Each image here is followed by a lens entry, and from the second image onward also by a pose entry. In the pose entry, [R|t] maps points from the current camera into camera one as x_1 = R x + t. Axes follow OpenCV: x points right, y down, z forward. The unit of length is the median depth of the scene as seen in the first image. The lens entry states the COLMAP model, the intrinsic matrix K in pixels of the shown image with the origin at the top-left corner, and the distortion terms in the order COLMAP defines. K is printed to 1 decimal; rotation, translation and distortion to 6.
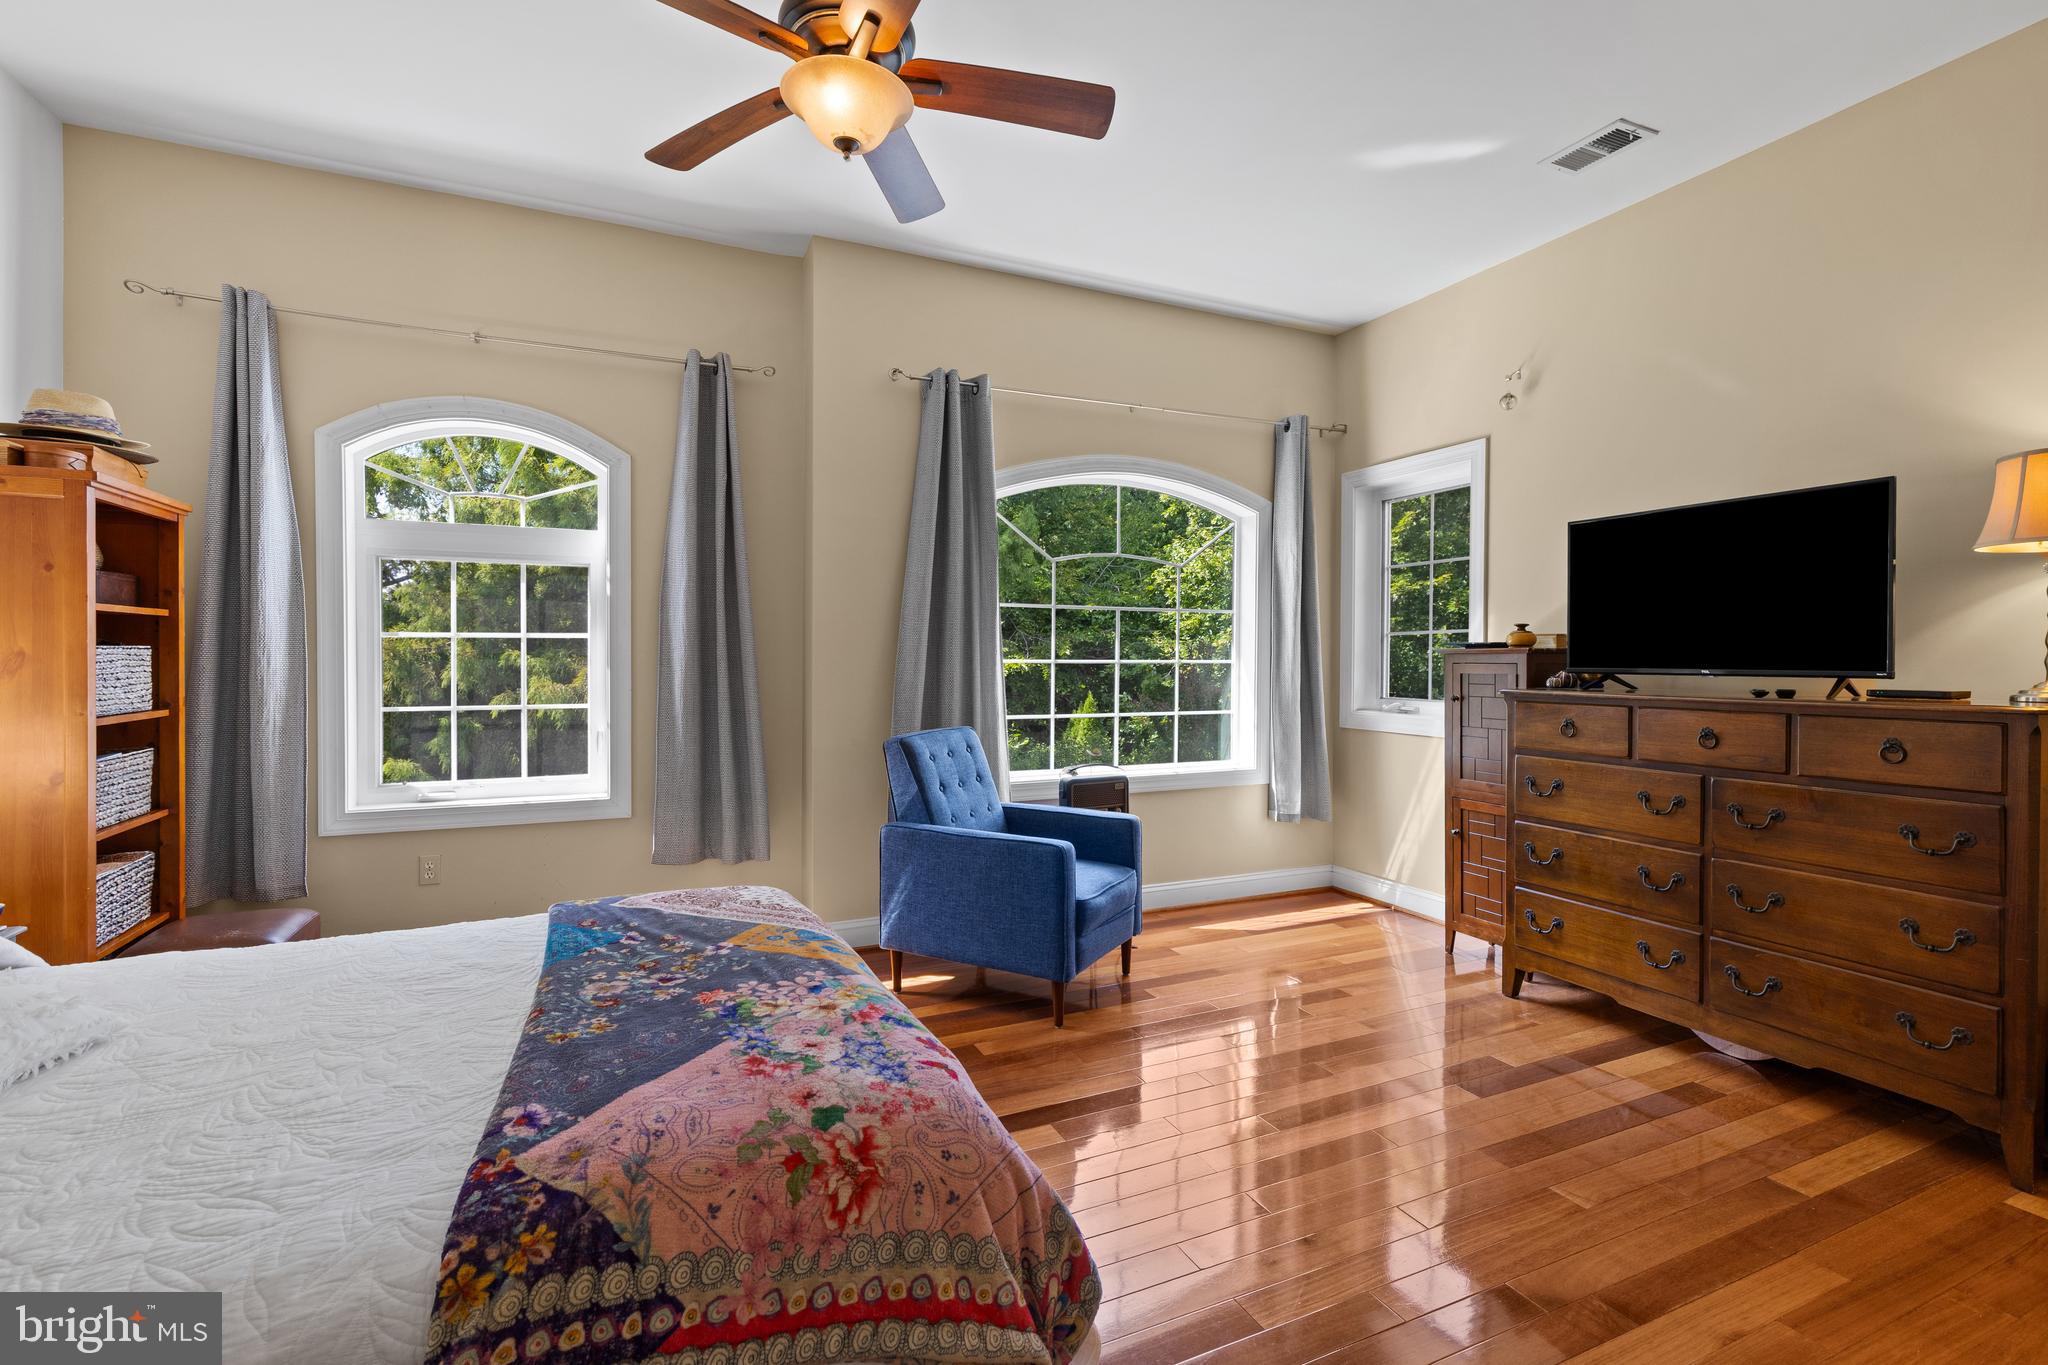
lens RADIAL K [[922.8, 0, 1029.0], [0, 922.8, 674.1], [0, 0, 1]] dist [-0.001694, -0.001245]
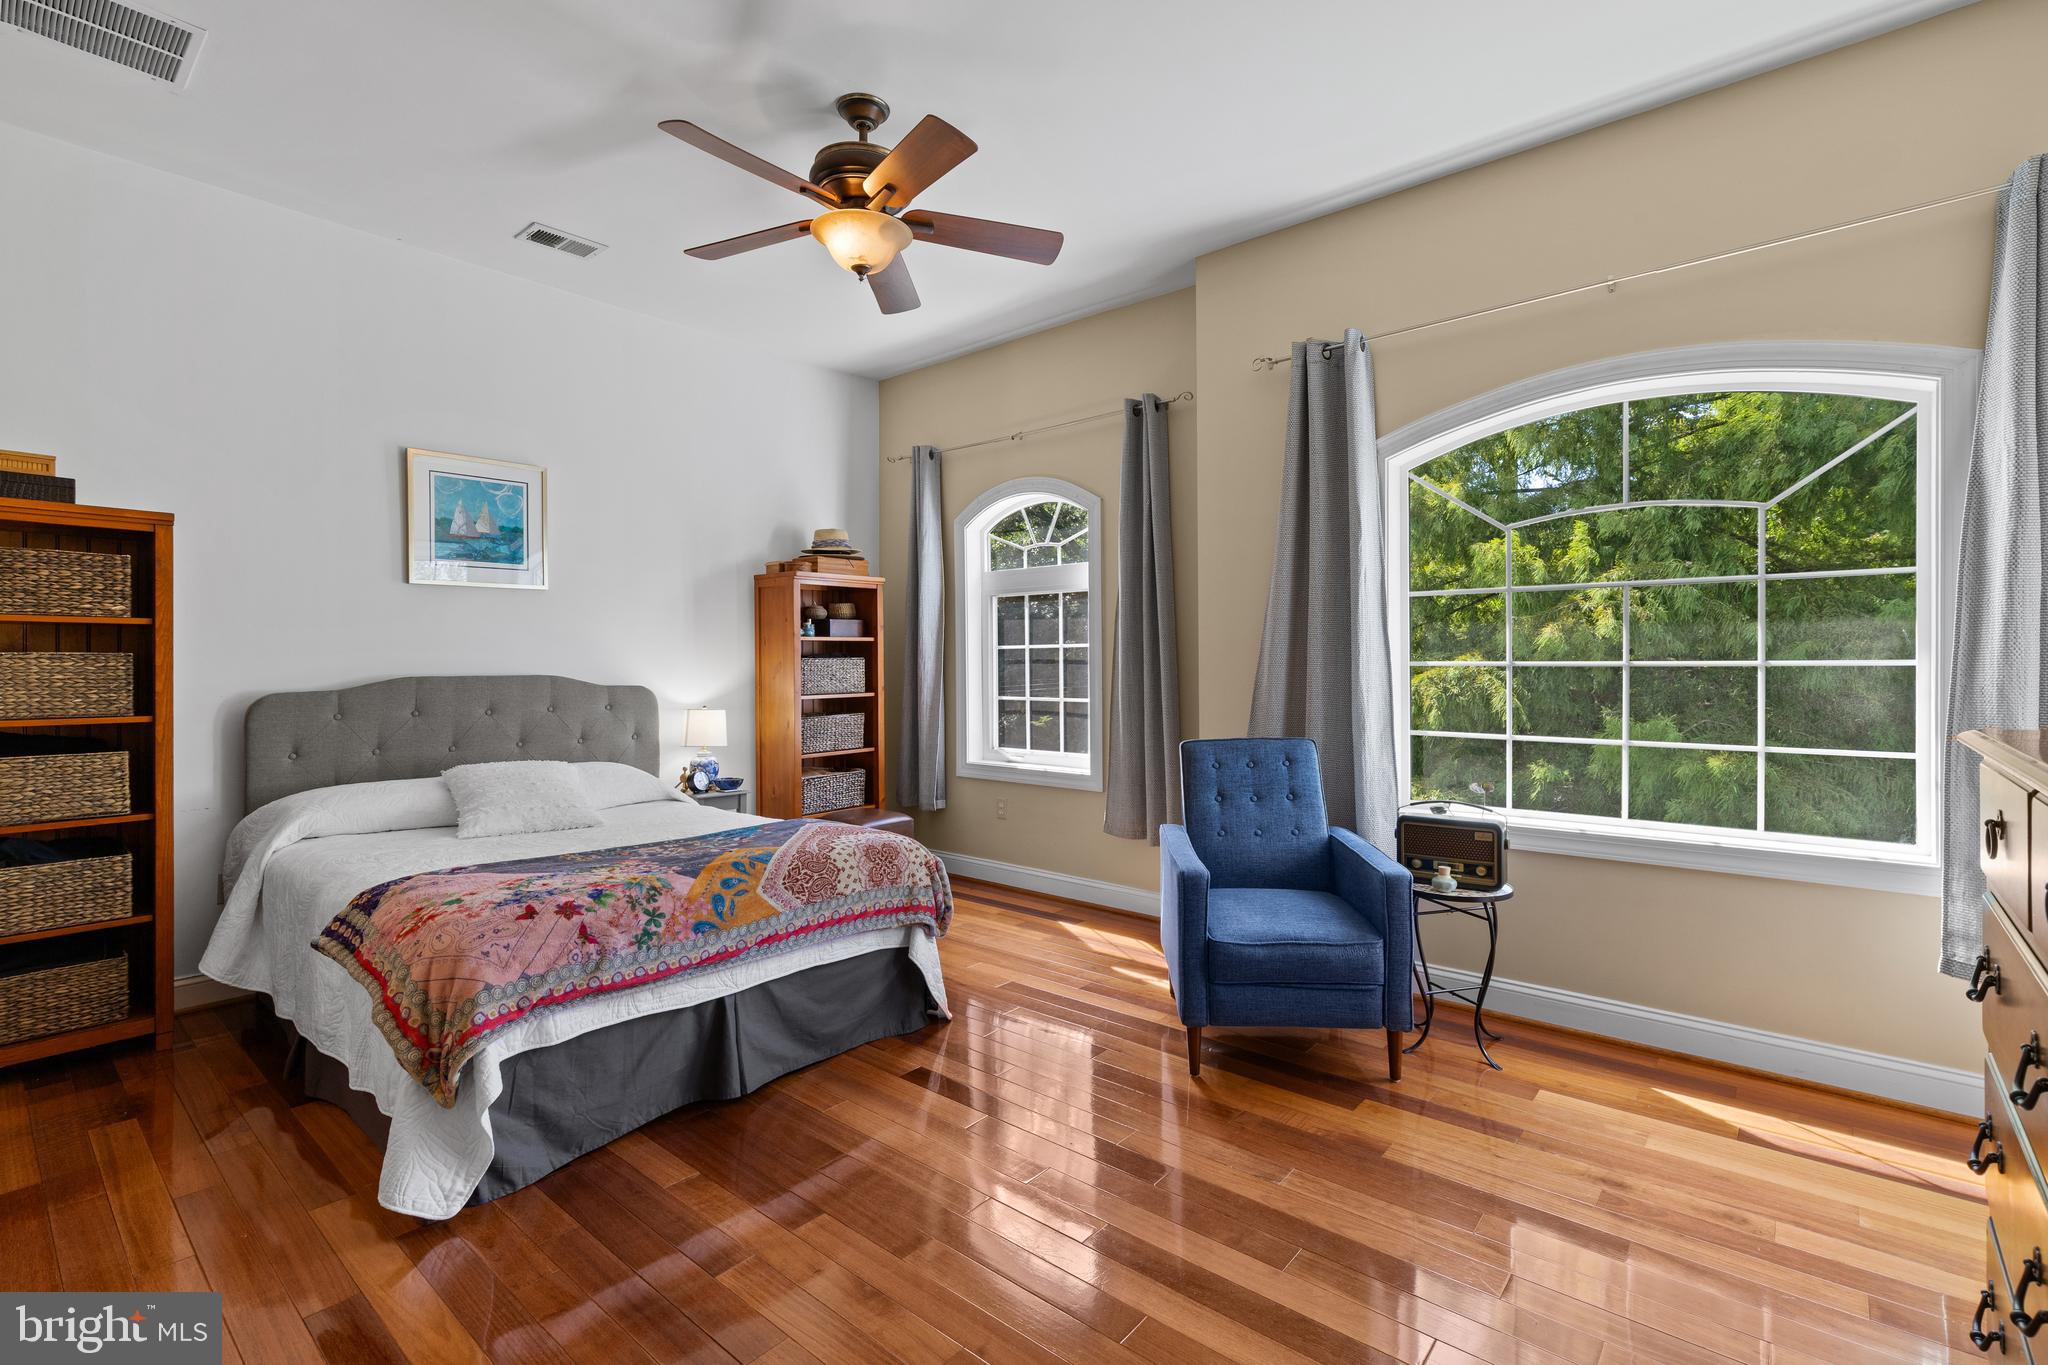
lens RADIAL K [[922.8, 0, 1029.2], [0, 922.8, 672.2], [0, 0, 1]] dist [-0.001694, -0.001245]
pose [[0.412414, 0.003051, -0.910991, 0.680634], [-0.010463, 0.999944, -0.001388, -0.002159], [0.910936, 0.010104, 0.412423, 0.424673]]
